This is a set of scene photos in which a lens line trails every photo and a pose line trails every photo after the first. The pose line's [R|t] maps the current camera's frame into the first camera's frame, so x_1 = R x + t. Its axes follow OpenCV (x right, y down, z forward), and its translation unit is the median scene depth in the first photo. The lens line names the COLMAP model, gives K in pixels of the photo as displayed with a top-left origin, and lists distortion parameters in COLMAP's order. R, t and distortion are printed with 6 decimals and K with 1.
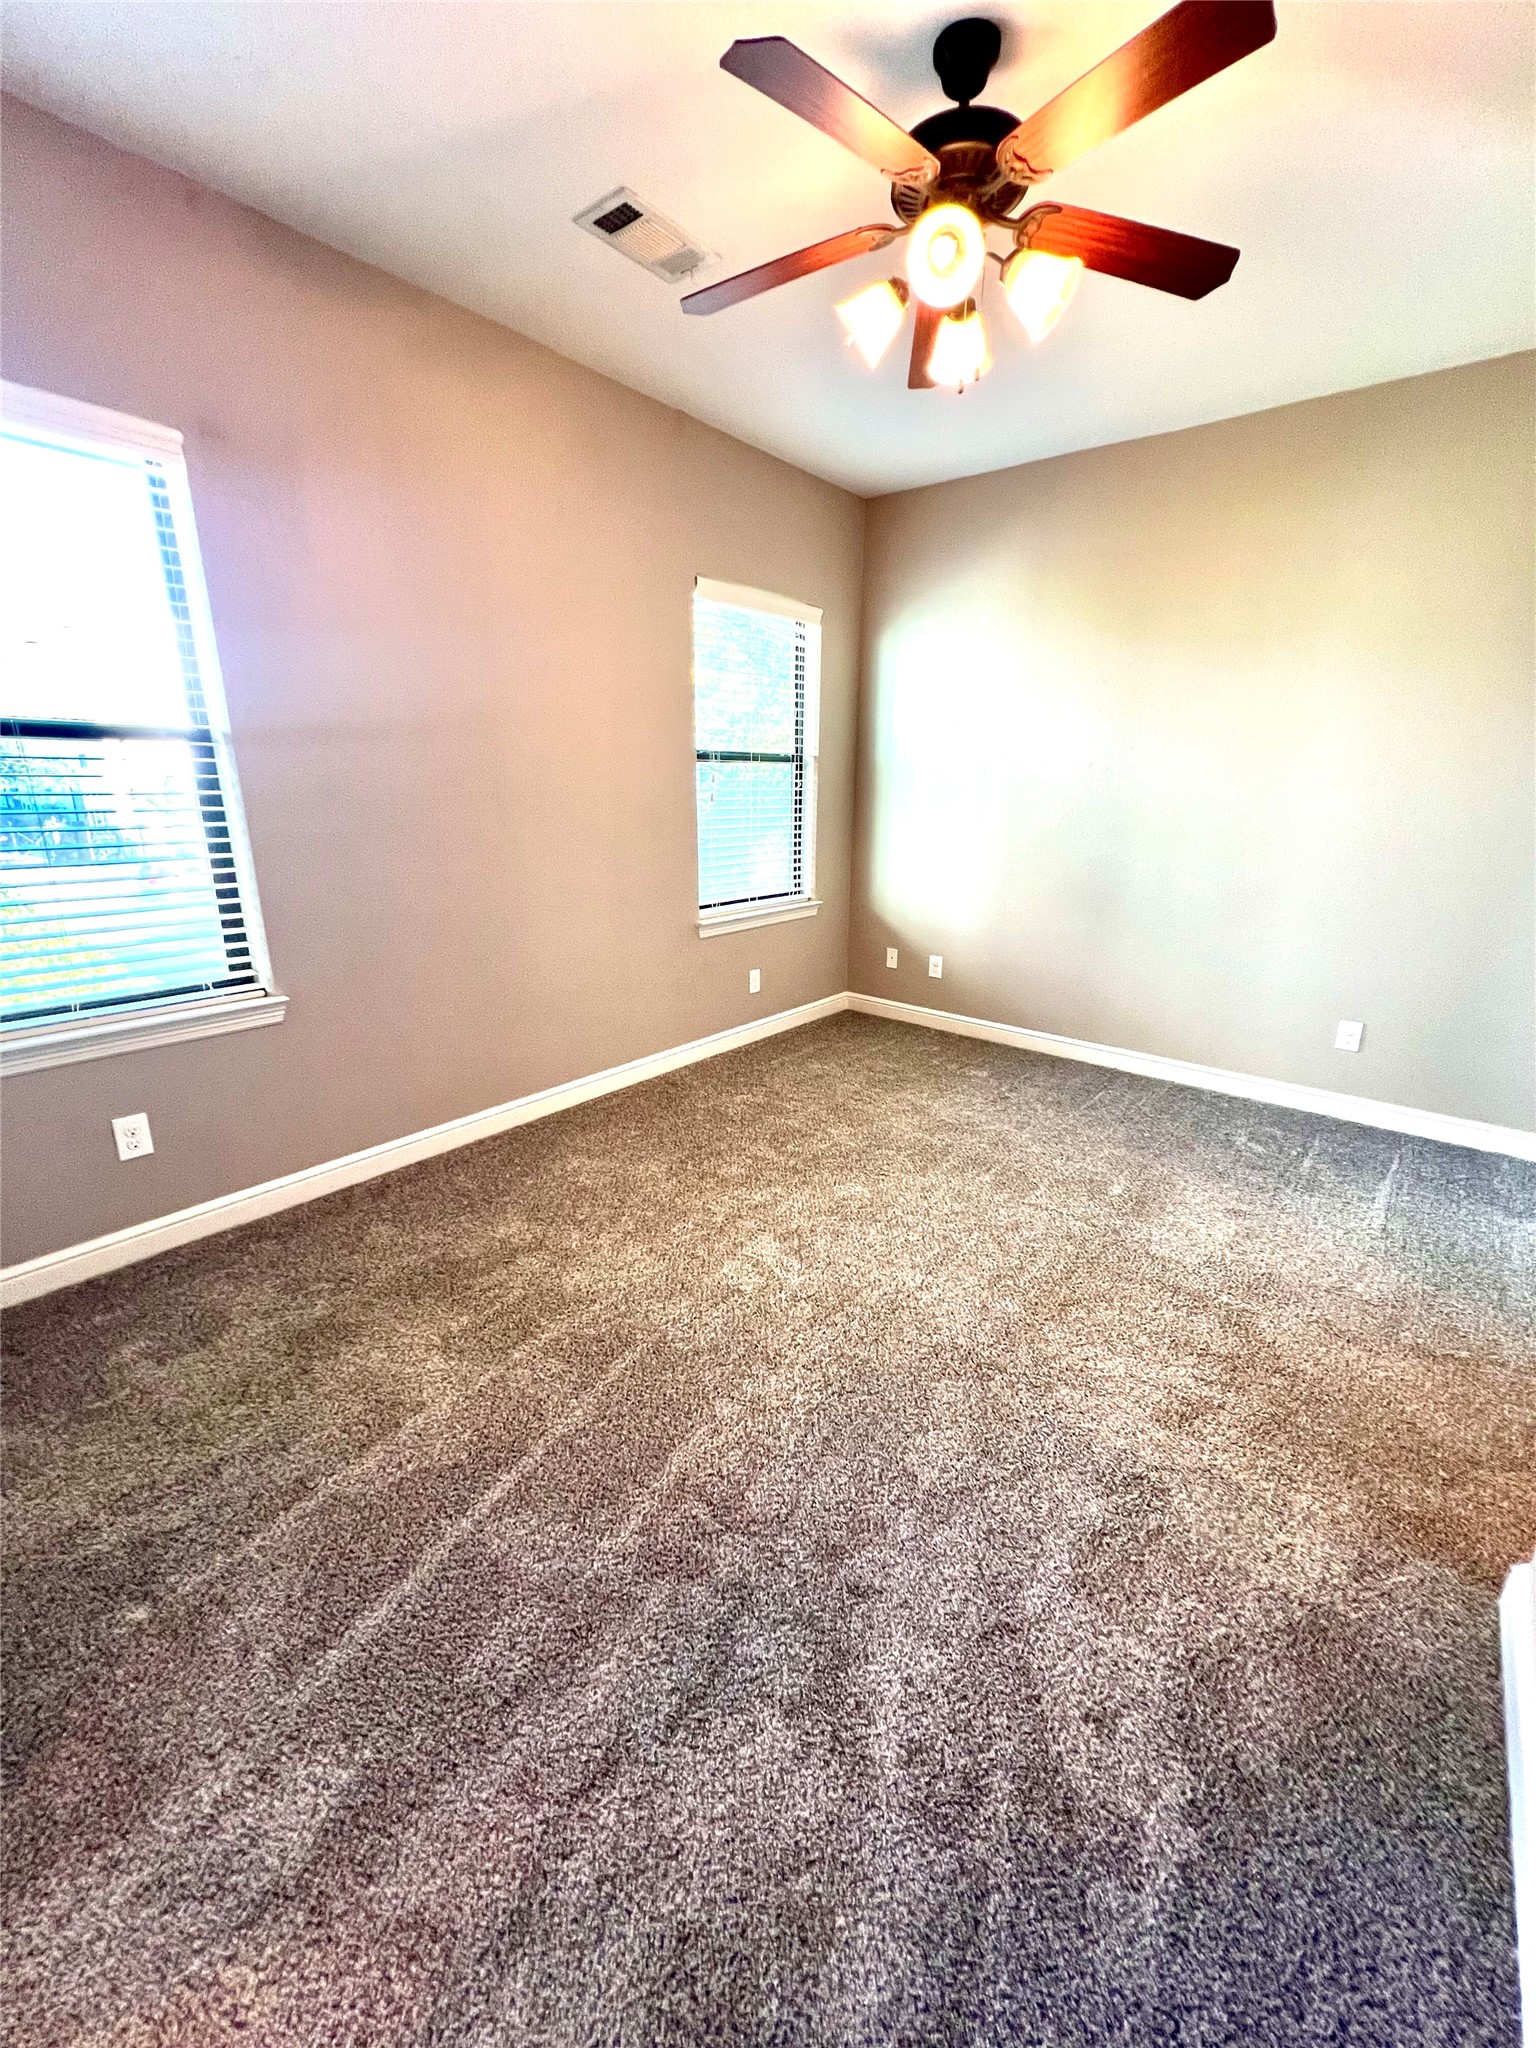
lens RADIAL K [[819.5, 0, 777.7], [0, 819.5, 1018.7], [0, 0, 1]] dist [-0.003087, 0.001350]
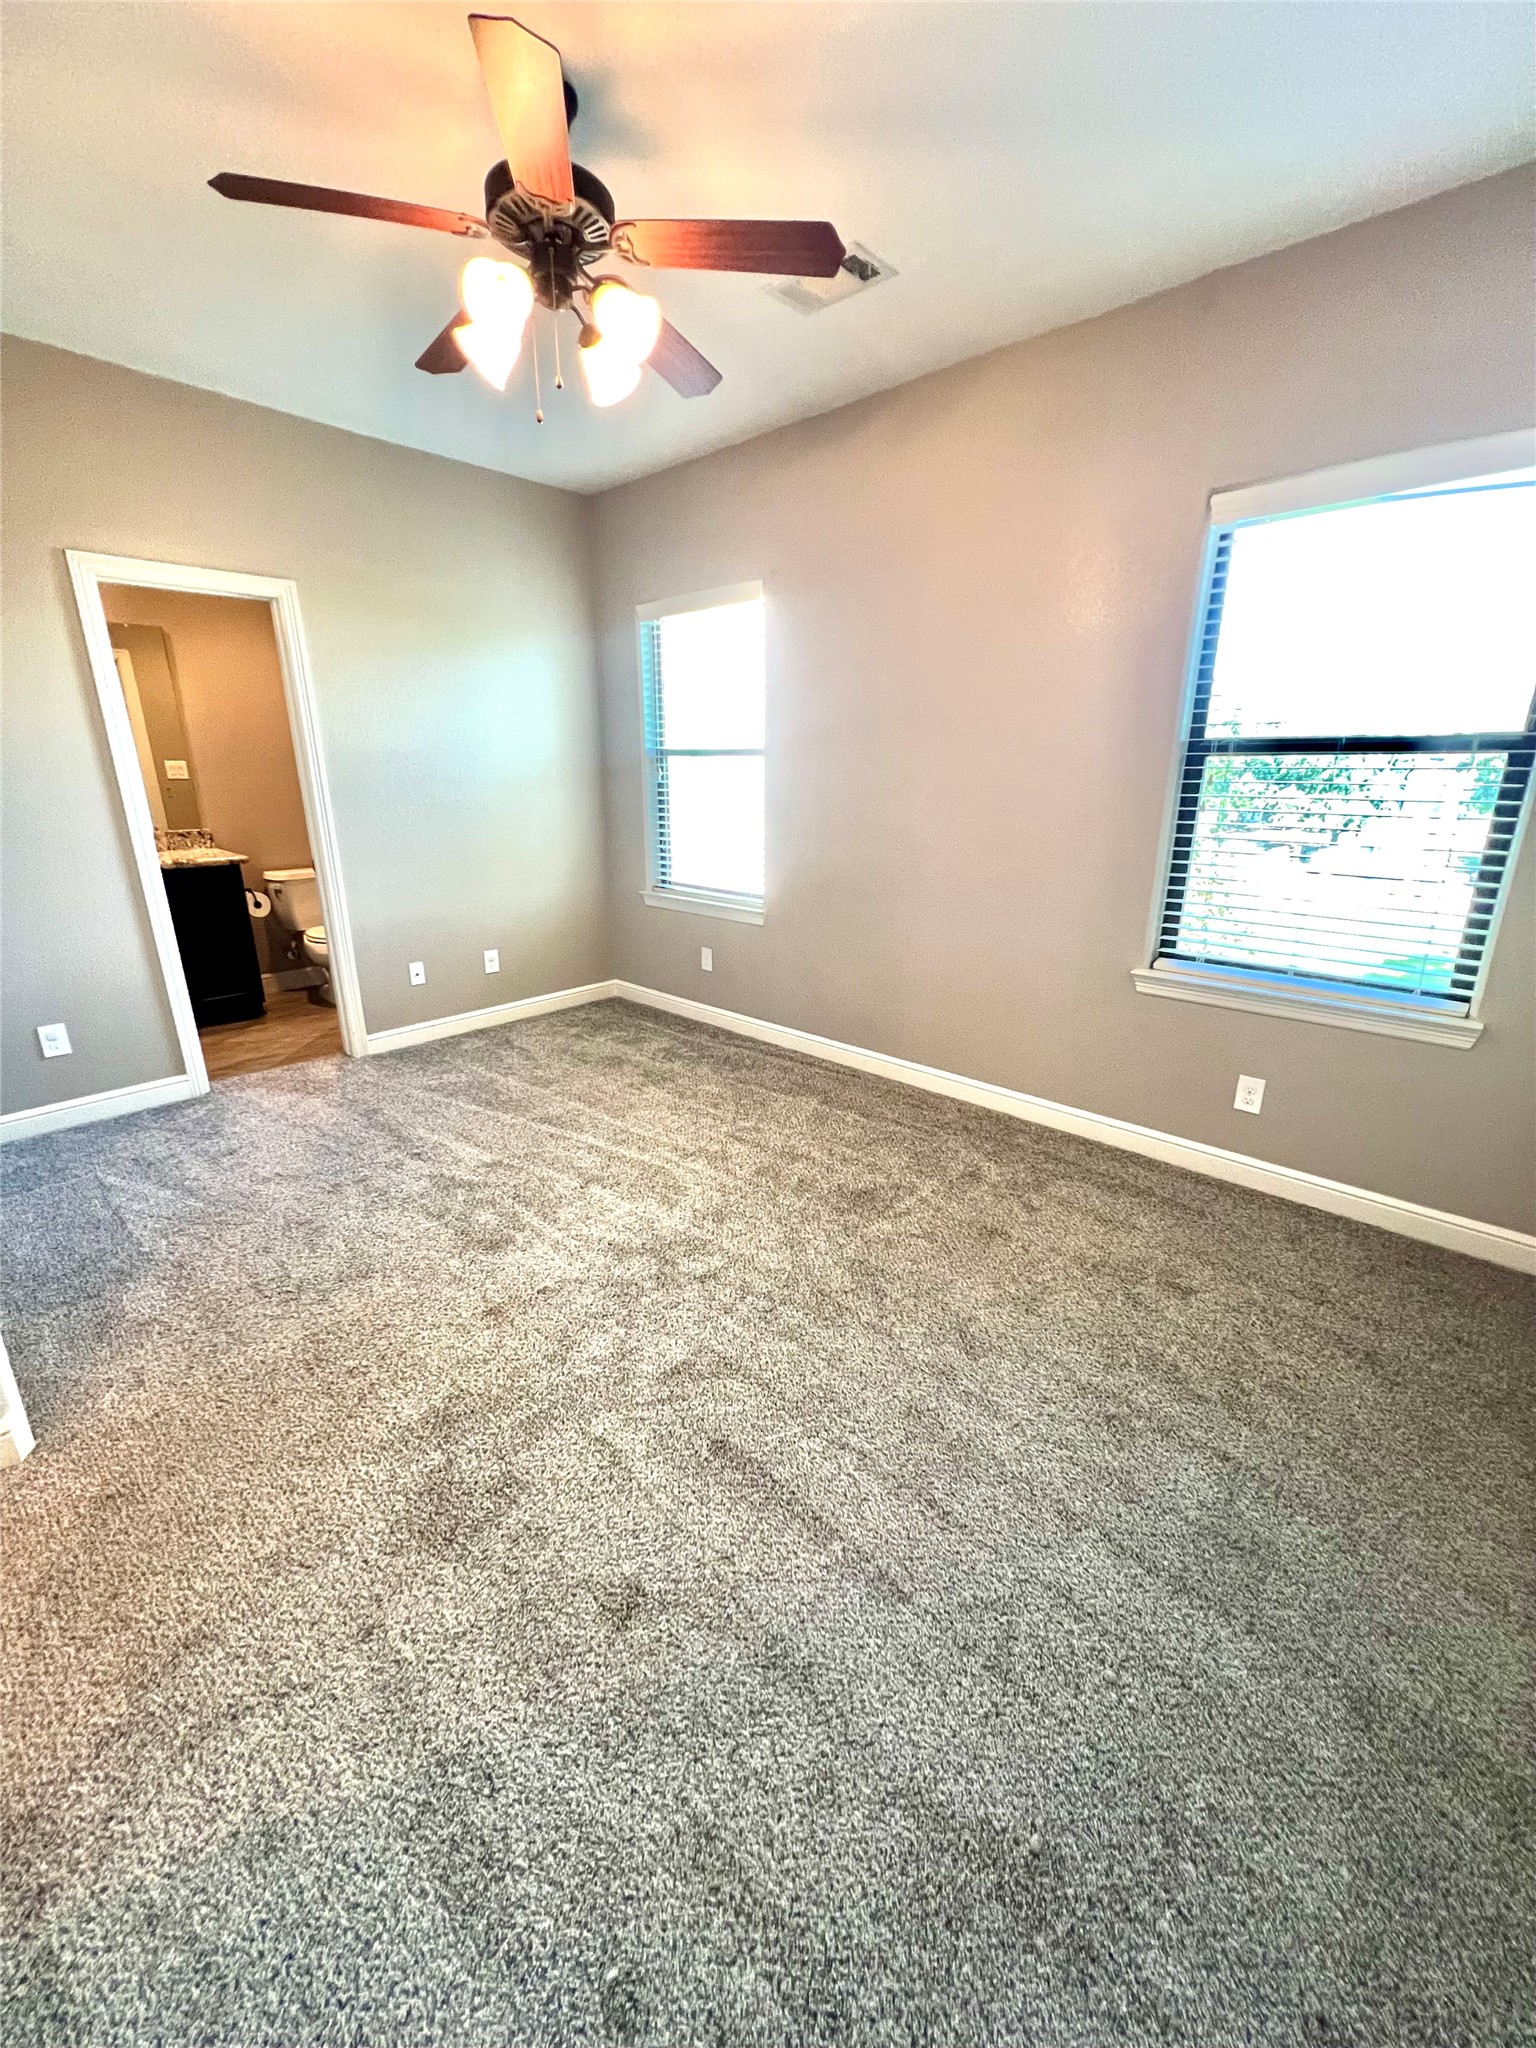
lens RADIAL K [[819.5, 0, 777.5], [0, 819.5, 1026.1], [0, 0, 1]] dist [-0.003087, 0.001350]
pose [[-0.054658, 0.293242, -0.954475, 0.932885], [-0.286719, 0.911037, 0.296315, -0.282223], [0.956454, 0.289862, 0.034282, 0.944348]]
